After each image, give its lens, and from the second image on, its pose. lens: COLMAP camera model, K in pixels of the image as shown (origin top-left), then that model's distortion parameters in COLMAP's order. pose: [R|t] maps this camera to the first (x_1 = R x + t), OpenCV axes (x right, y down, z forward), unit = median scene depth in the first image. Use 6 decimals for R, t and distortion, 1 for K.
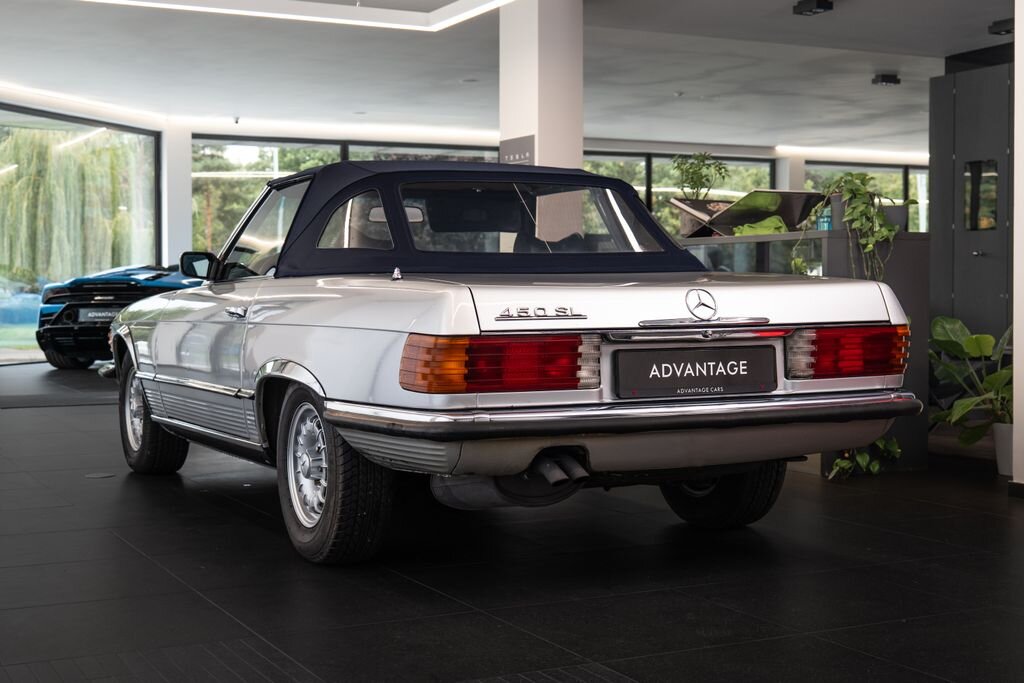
lens RADIAL K [[1472.5, 0, 510.8], [0, 1472.5, 342.4], [0, 0, 1]] dist [-0.065932, 0.000000]
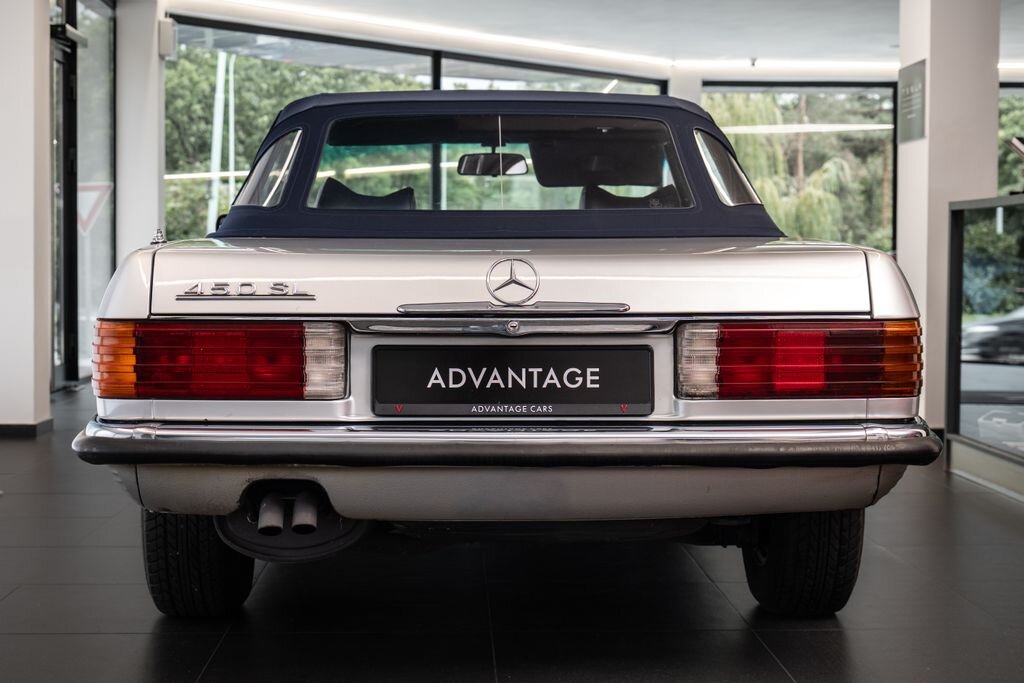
lens RADIAL K [[1729.1, 0, 518.7], [0, 1729.1, 327.4], [0, 0, 1]] dist [0.023566, 0.000000]
pose [[0.910420, 0.021980, -0.413101, 0.461353], [-0.023104, 0.999730, 0.002274, -0.006826], [0.413040, 0.007474, 0.910682, 0.280281]]
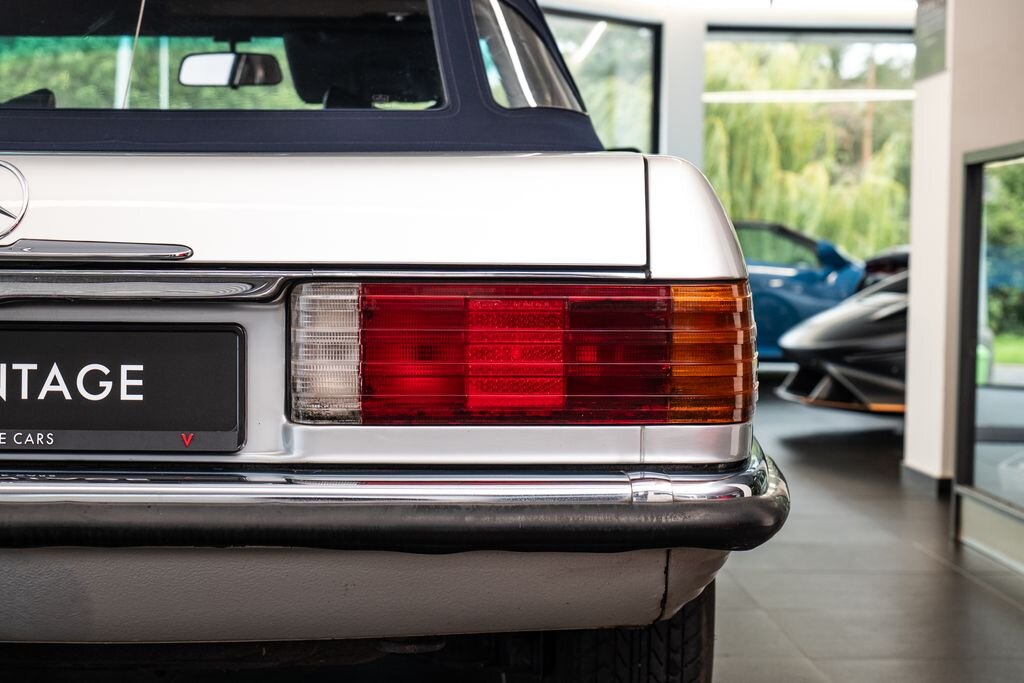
lens RADIAL K [[2089.0, 0, 512.7], [0, 2089.0, 372.7], [0, 0, 1]] dist [0.018148, 0.000000]
pose [[0.906180, 0.036730, -0.421295, 0.469694], [-0.033706, 0.999325, 0.014625, 0.004243], [0.421547, 0.000947, 0.906806, 0.589060]]
